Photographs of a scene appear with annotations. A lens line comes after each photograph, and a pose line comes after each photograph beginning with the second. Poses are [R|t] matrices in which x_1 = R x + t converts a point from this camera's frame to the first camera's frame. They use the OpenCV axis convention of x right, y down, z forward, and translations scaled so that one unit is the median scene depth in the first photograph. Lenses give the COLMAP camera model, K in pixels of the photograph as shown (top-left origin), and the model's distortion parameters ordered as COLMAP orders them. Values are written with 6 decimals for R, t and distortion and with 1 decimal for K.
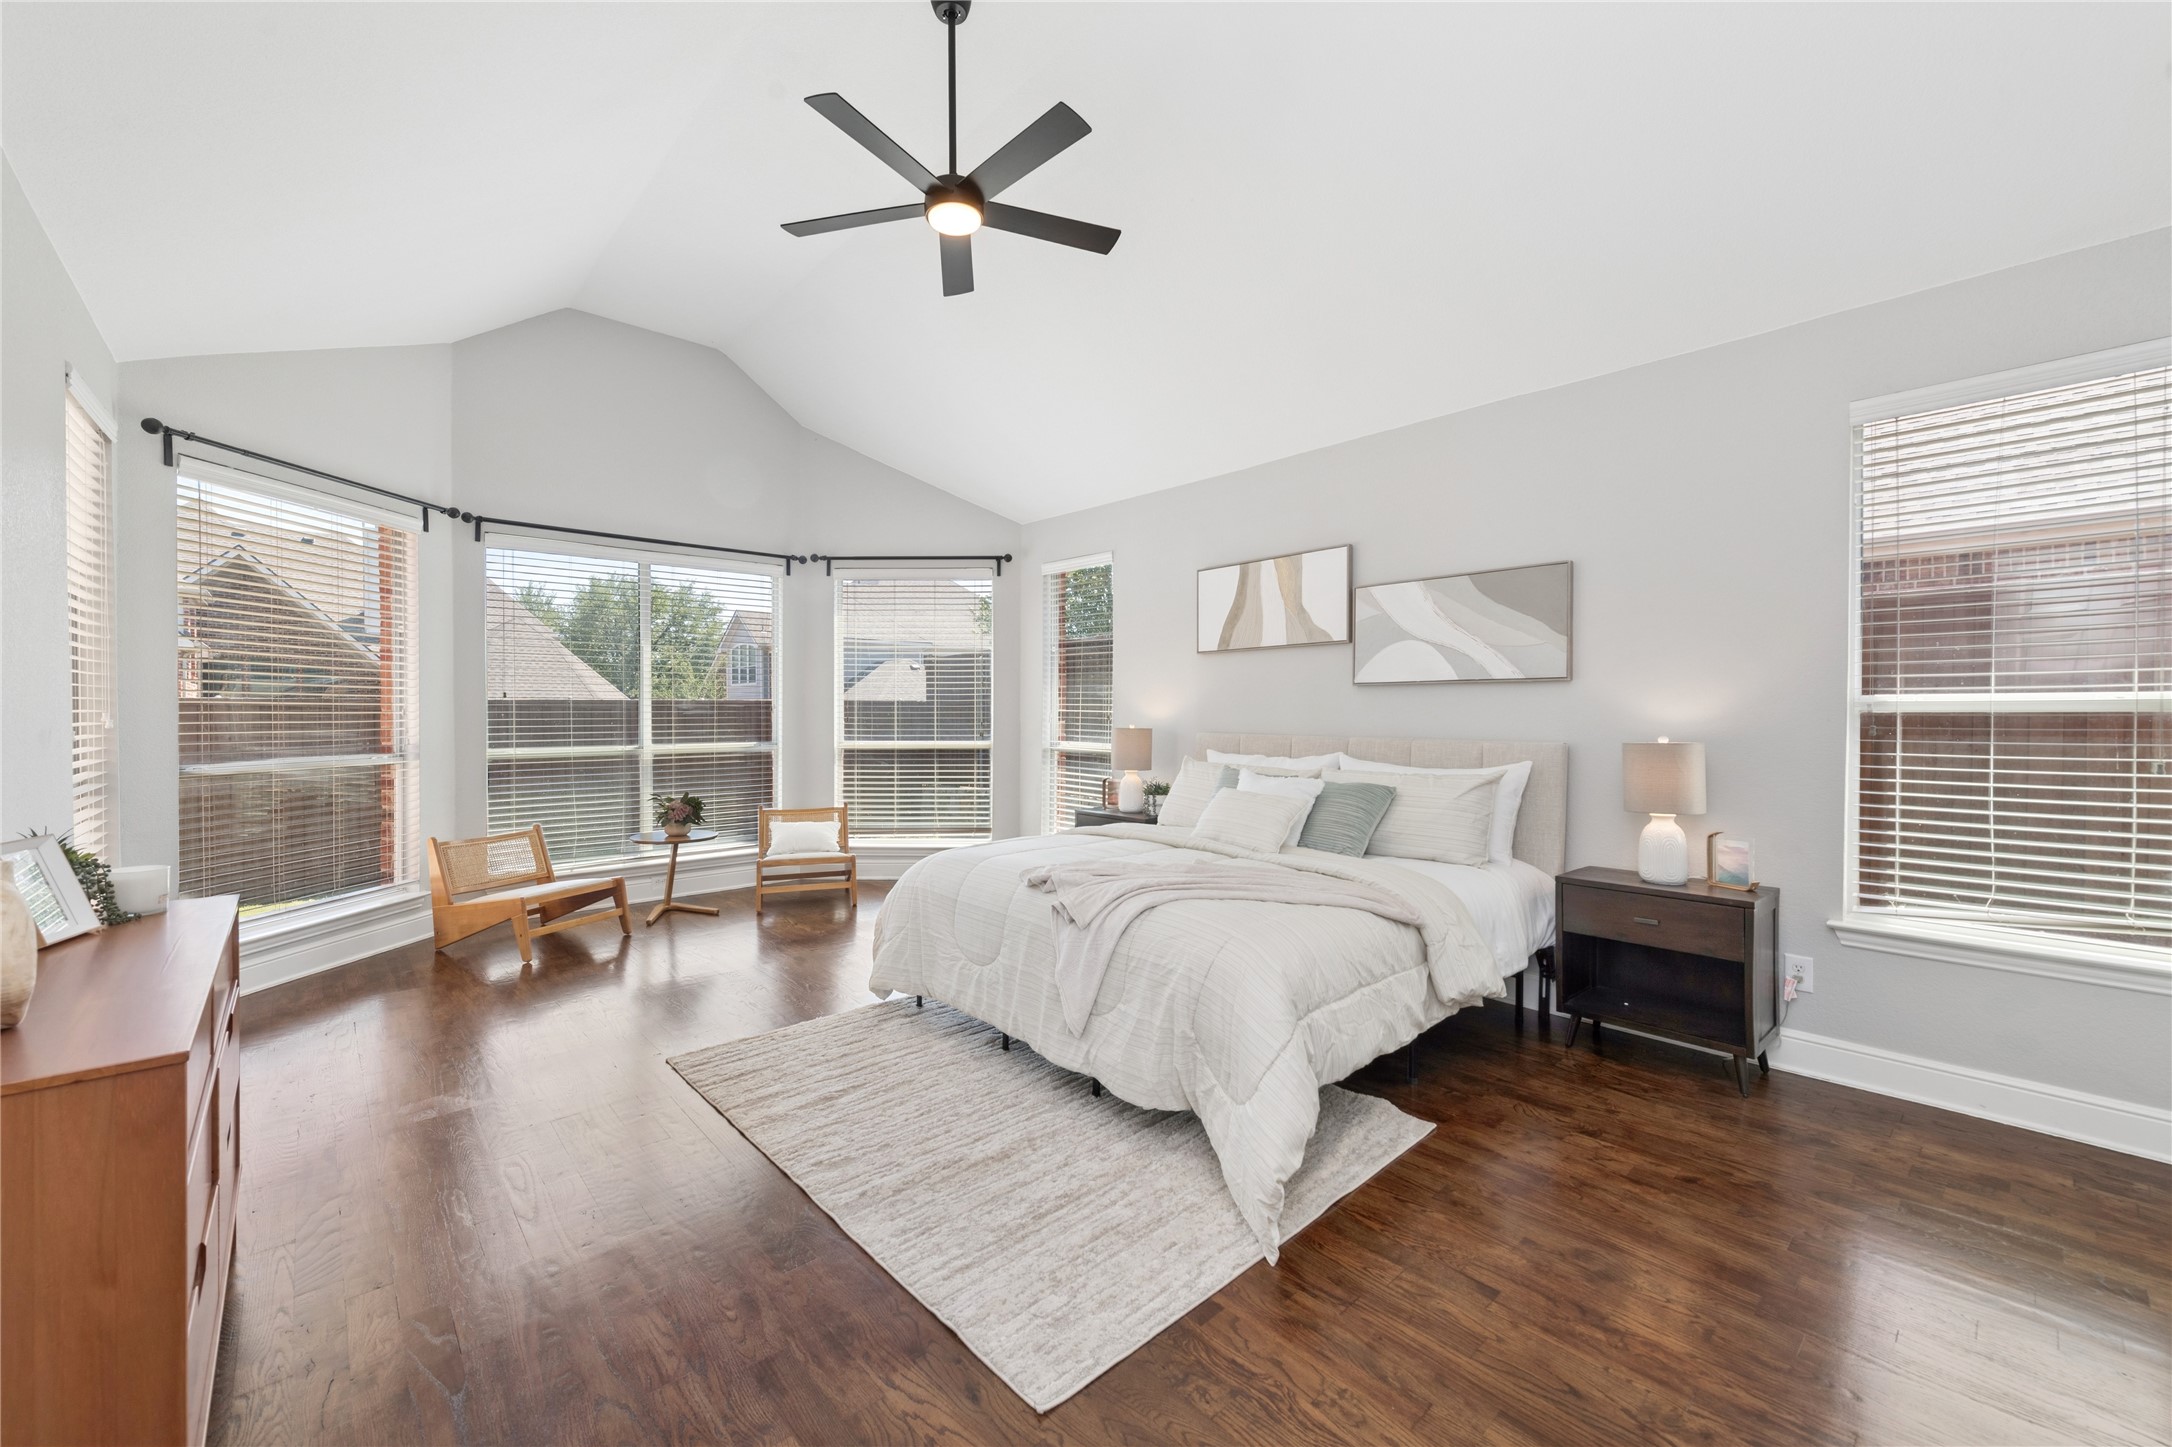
lens RADIAL K [[854.7, 0, 1094.6], [0, 854.7, 712.2], [0, 0, 1]] dist [0.008167, -0.000893]
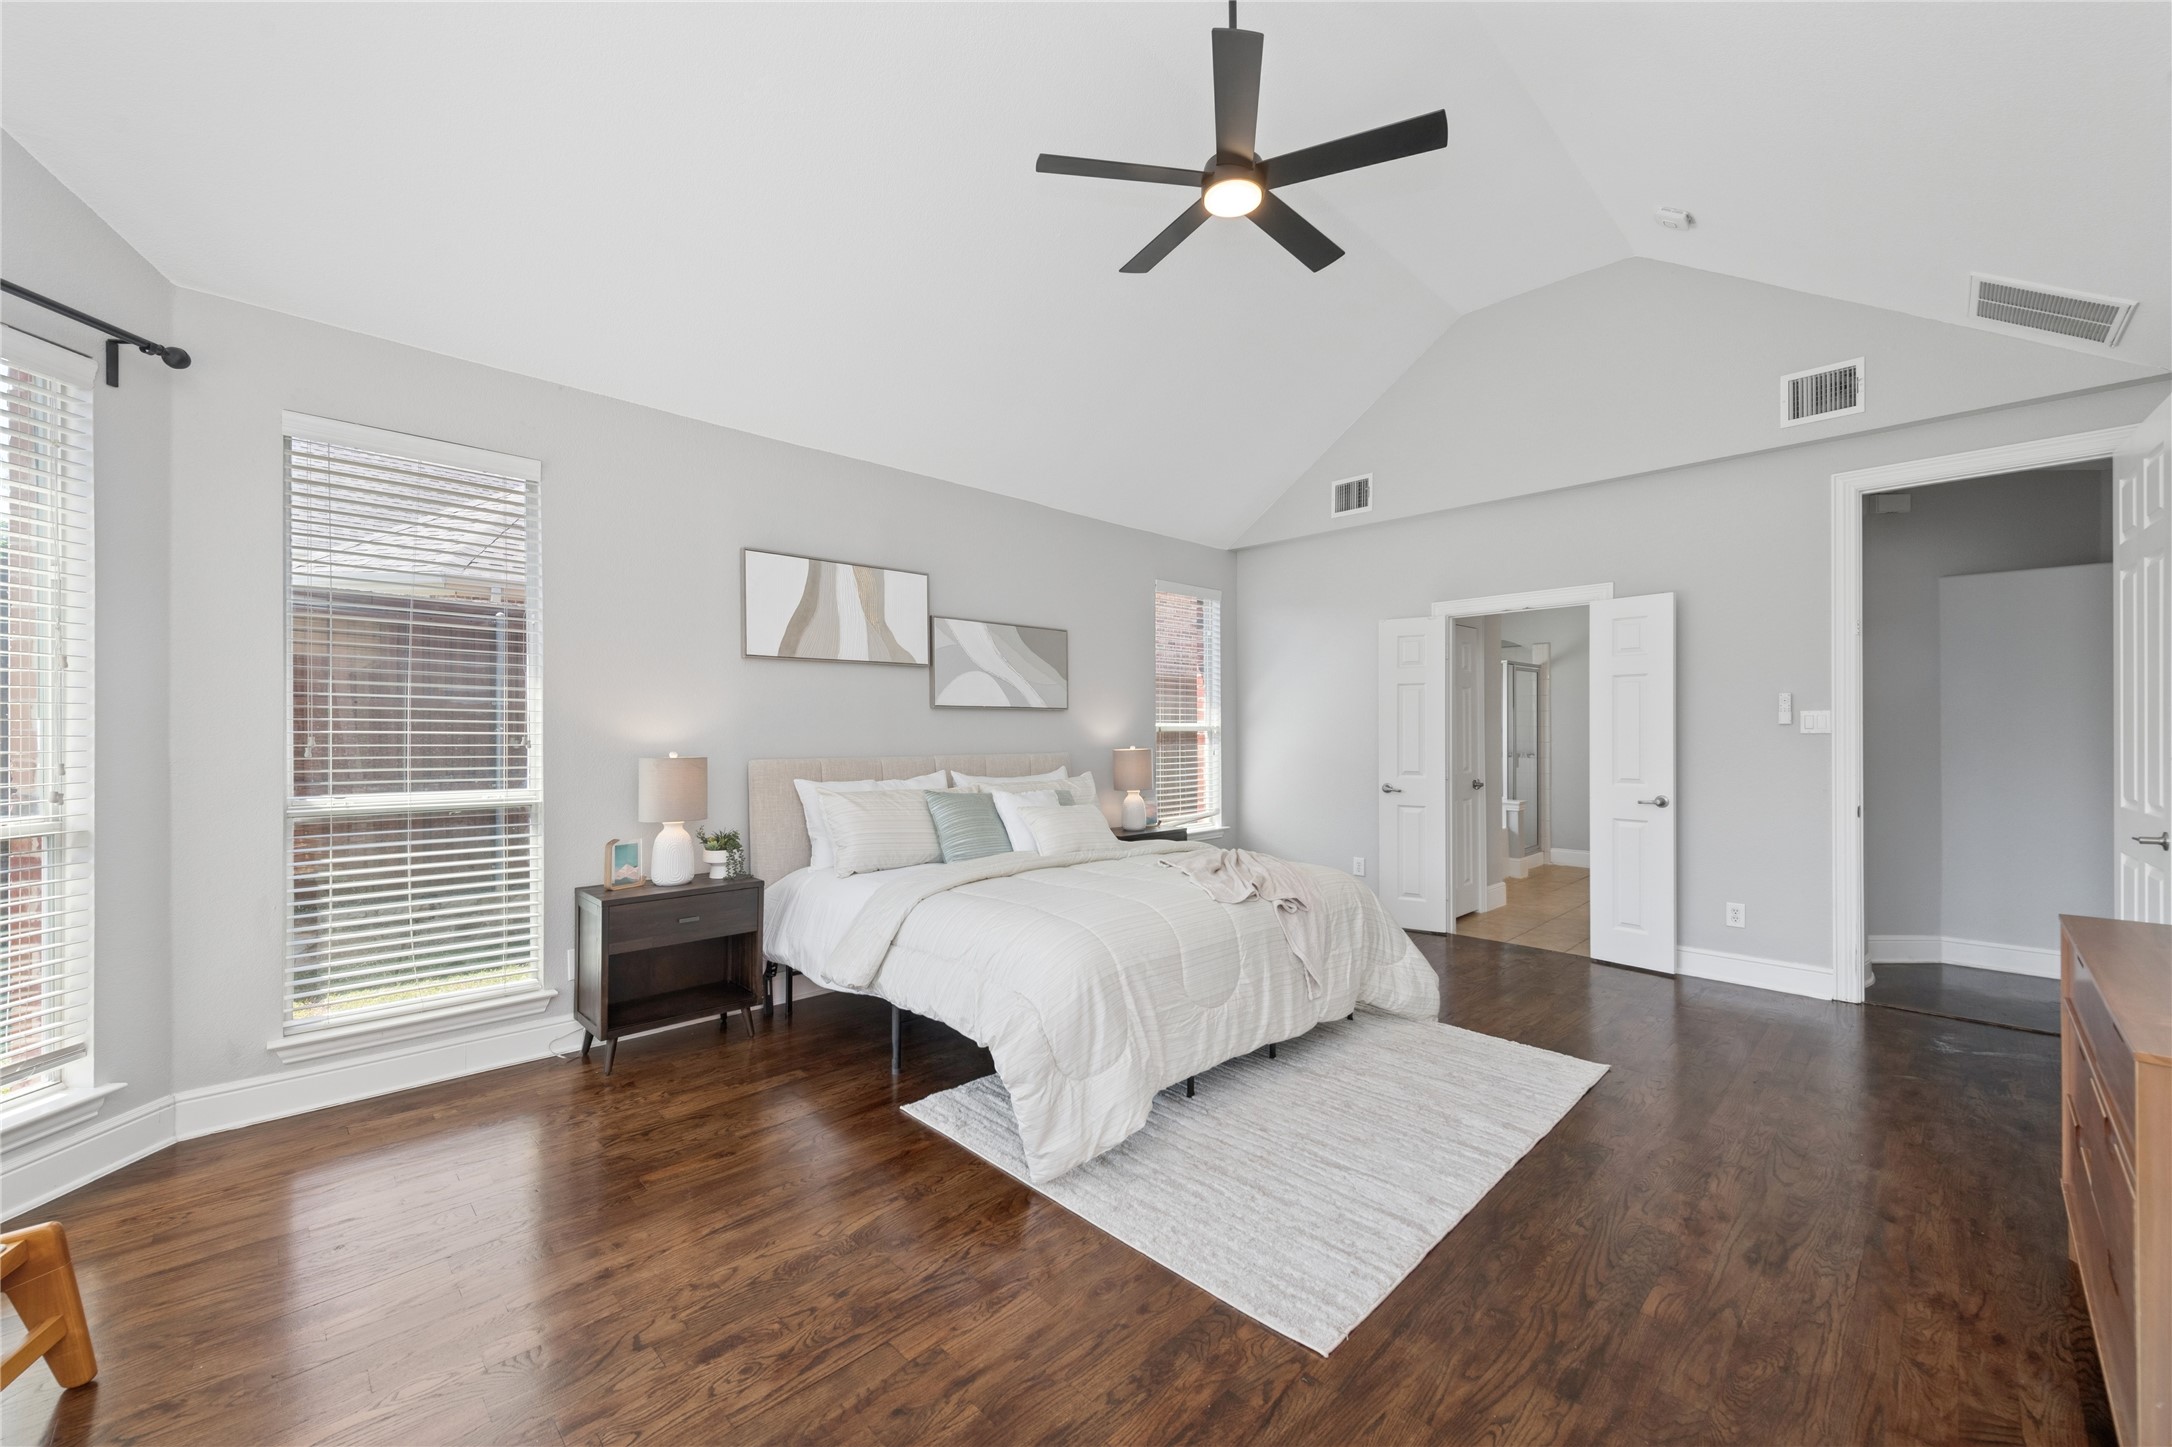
lens RADIAL K [[854.7, 0, 1084.9], [0, 854.7, 725.8], [0, 0, 1]] dist [0.008167, -0.000893]
pose [[-0.022304, 0.002780, 0.999747, -0.686961], [-0.000224, 0.999996, -0.002786, -0.005390], [-0.999751, -0.000286, -0.022303, 0.749972]]
